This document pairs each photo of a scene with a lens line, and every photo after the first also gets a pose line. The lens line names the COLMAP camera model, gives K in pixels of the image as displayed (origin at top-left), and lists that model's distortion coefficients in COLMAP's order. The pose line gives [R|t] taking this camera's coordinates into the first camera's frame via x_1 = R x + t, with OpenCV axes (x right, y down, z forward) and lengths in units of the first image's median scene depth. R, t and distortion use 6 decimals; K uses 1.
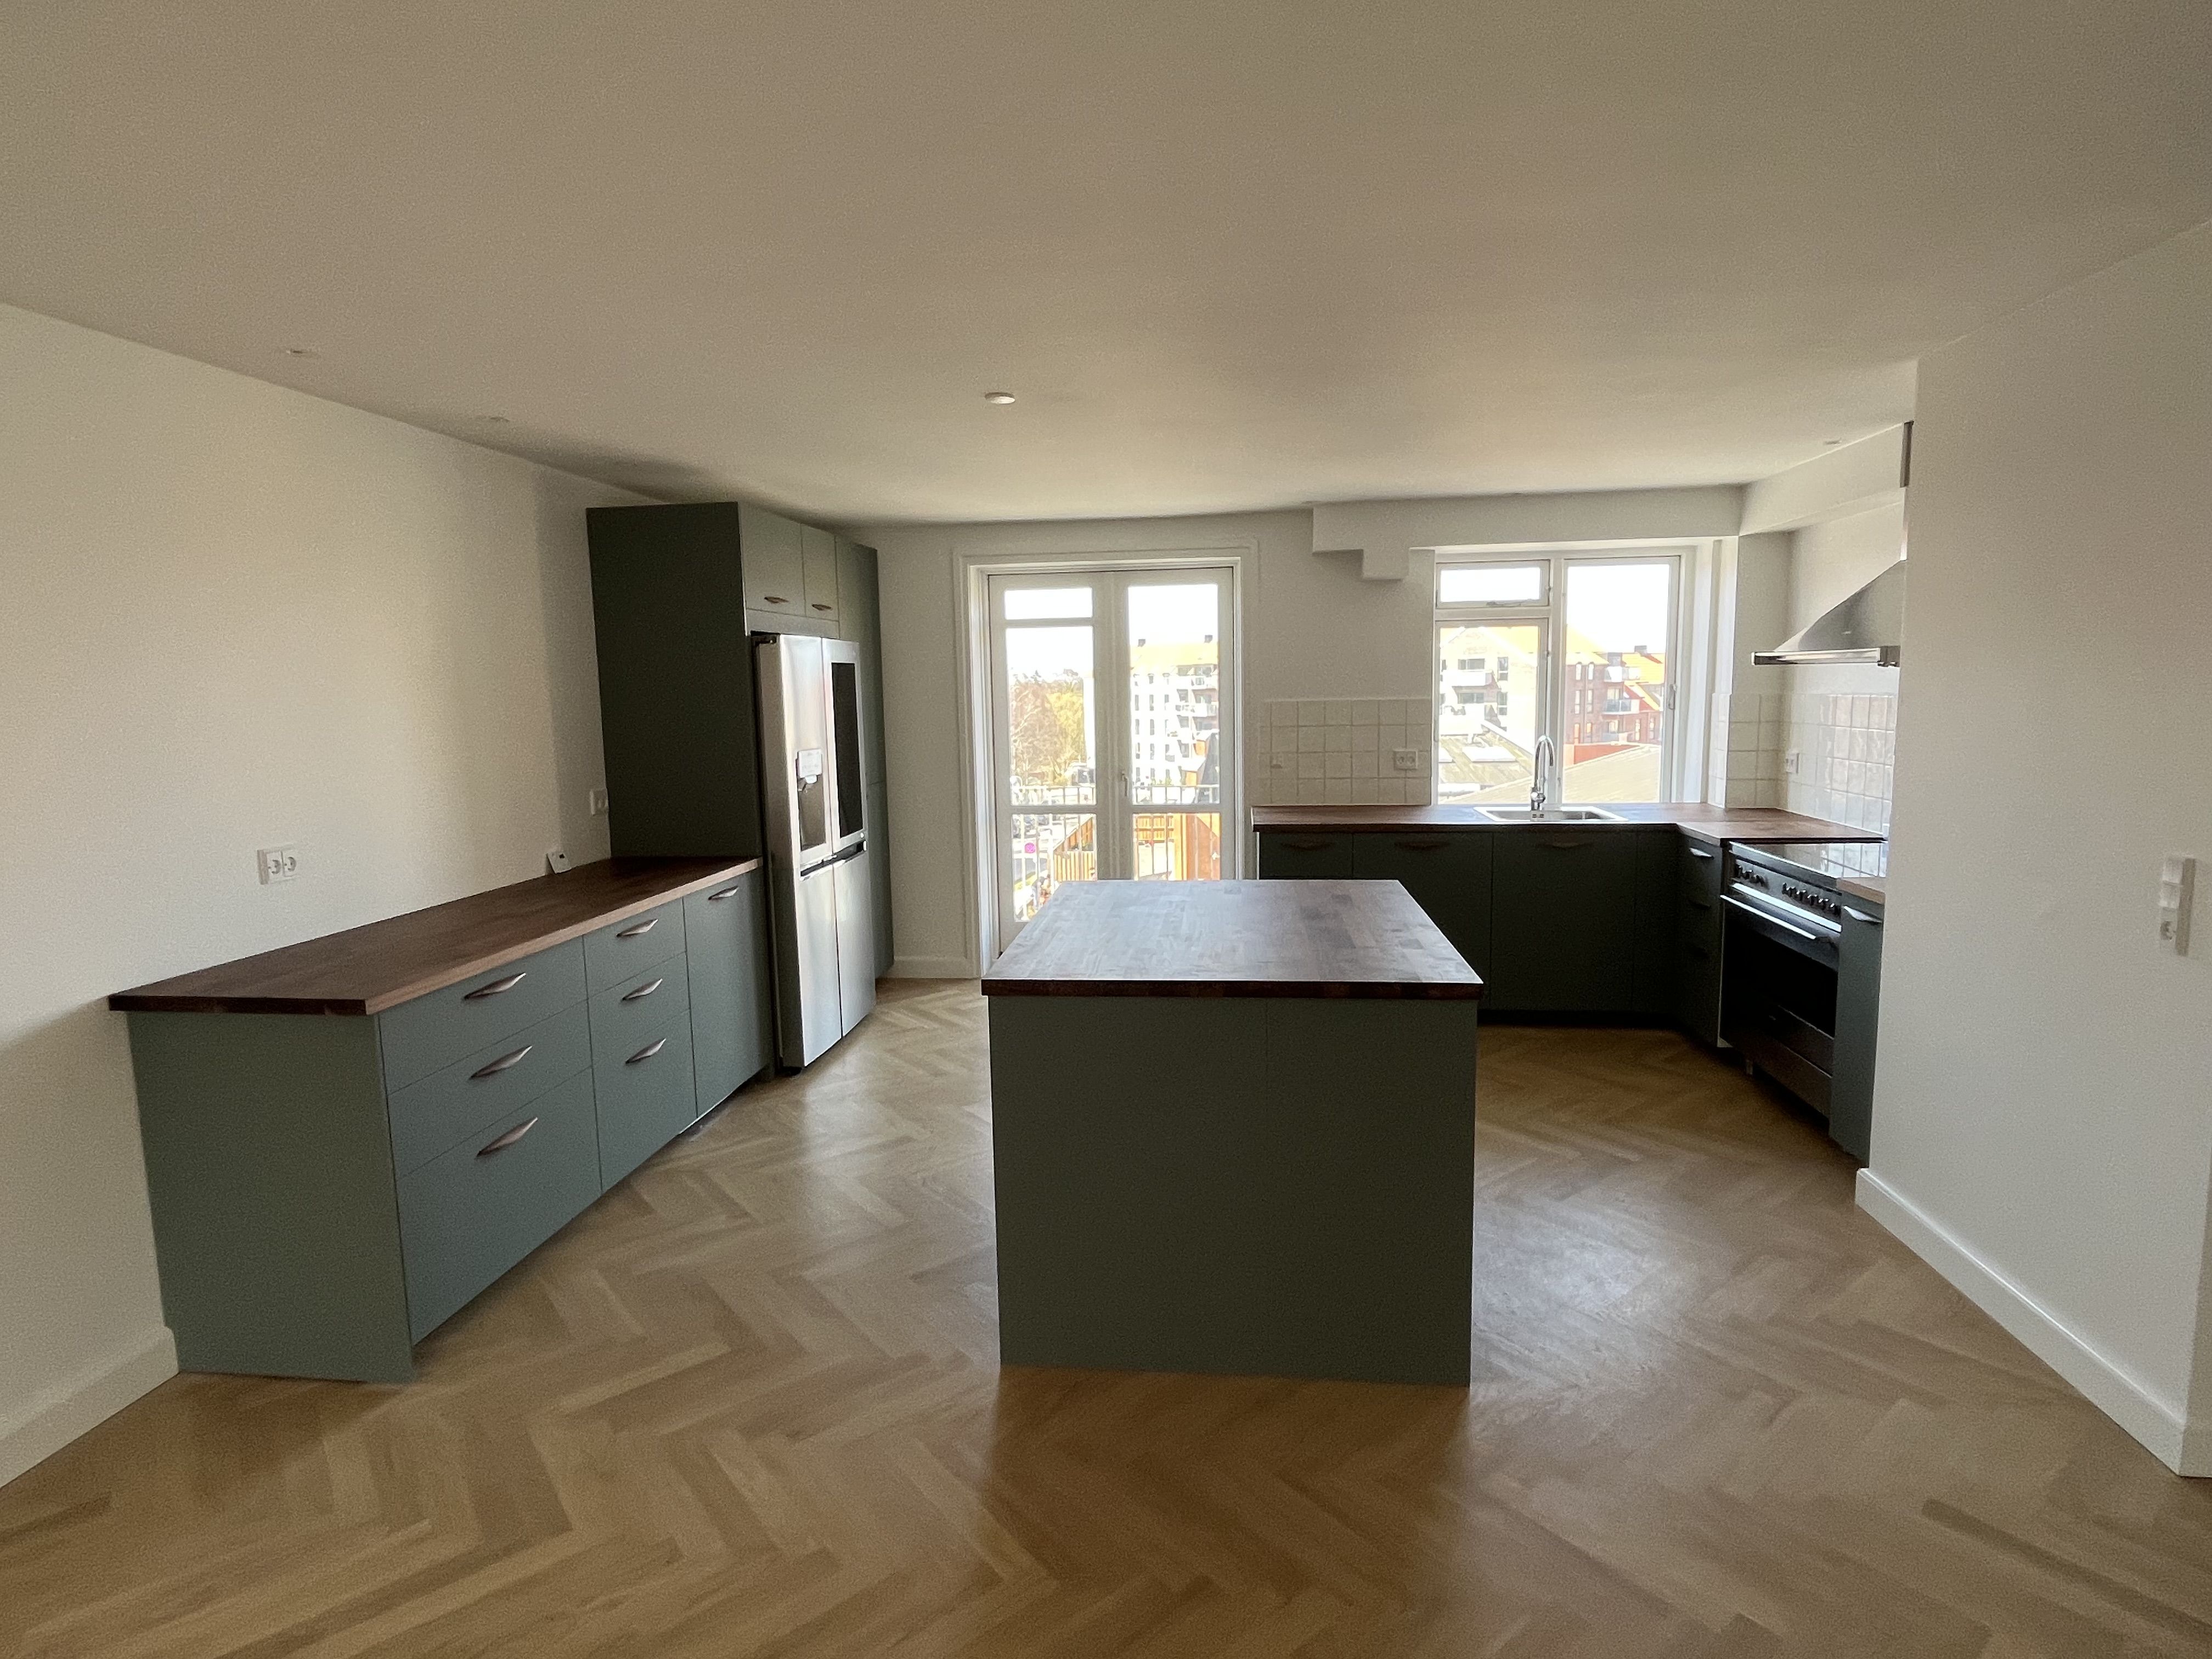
lens RADIAL K [[1133.3, 0, 1097.7], [0, 1133.3, 830.0], [0, 0, 1]] dist [-0.000476, 0.000134]
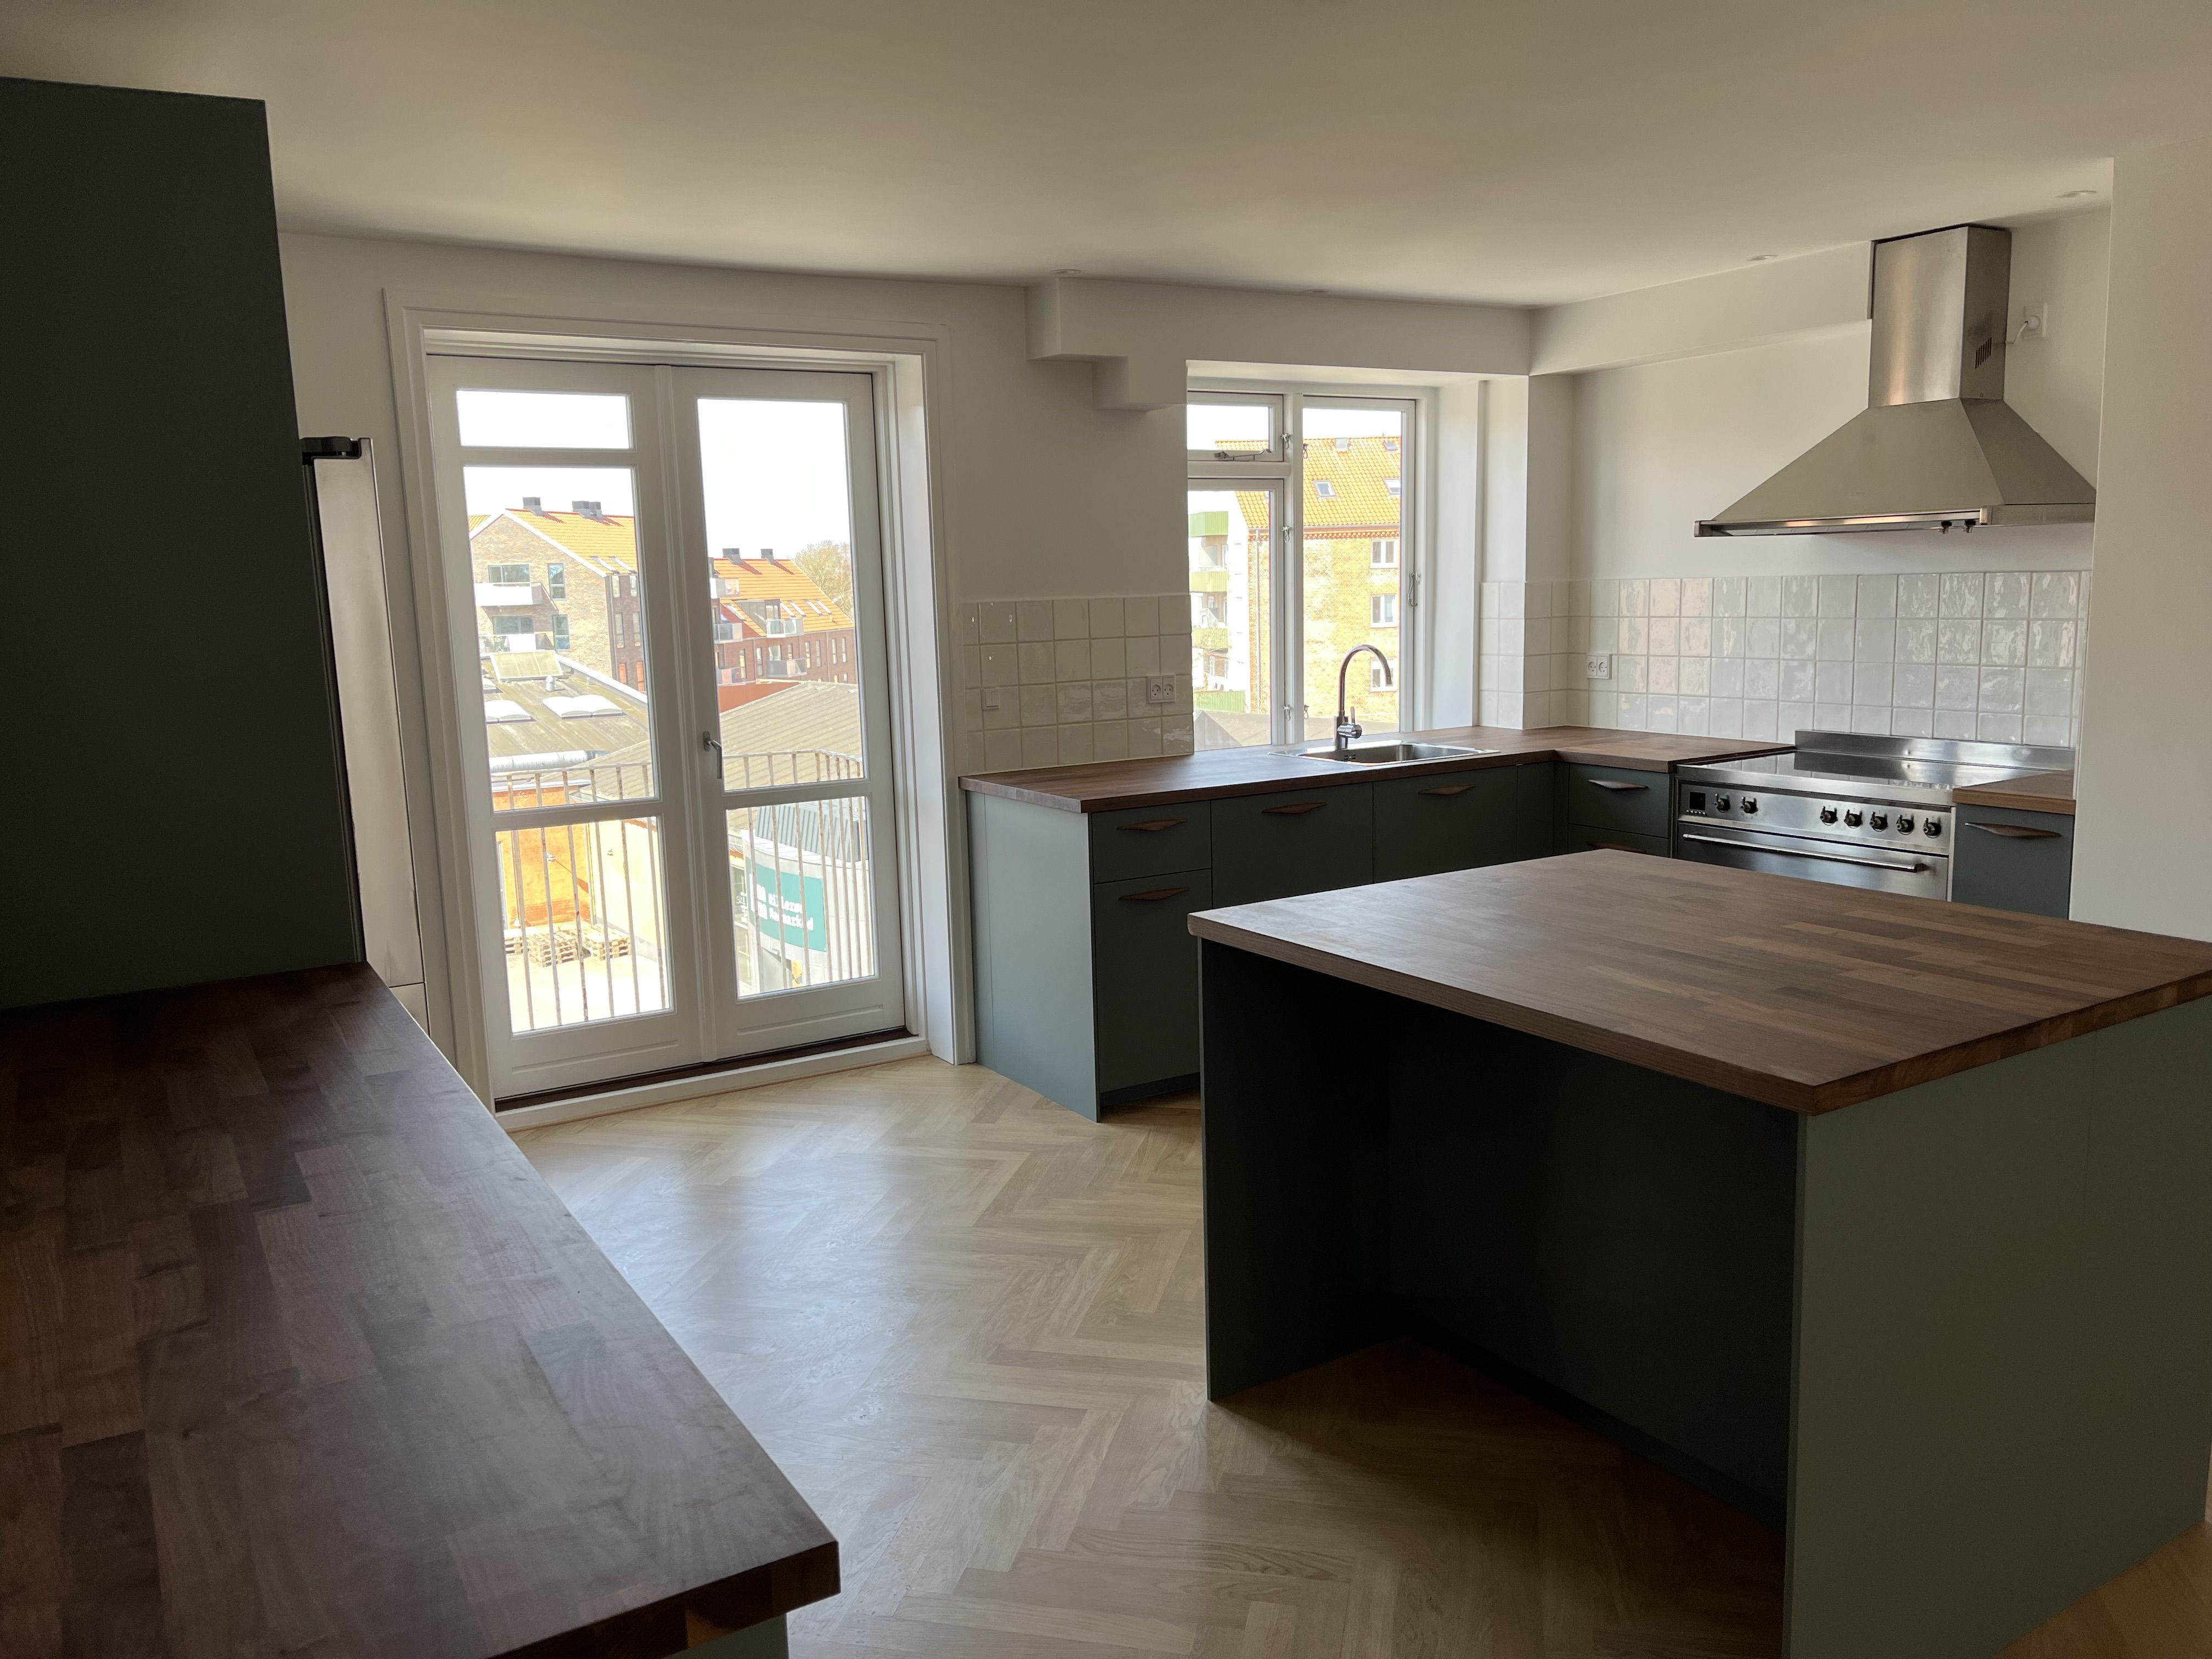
lens RADIAL K [[1665.4, 0, 1117.5], [0, 1665.4, 851.6], [0, 0, 1]] dist [0.032648, -0.026443]
pose [[0.782059, -0.103538, 0.614543, -0.345177], [0.092068, 0.994477, 0.050385, -0.017522], [-0.616366, 0.017175, 0.787272, 0.246652]]
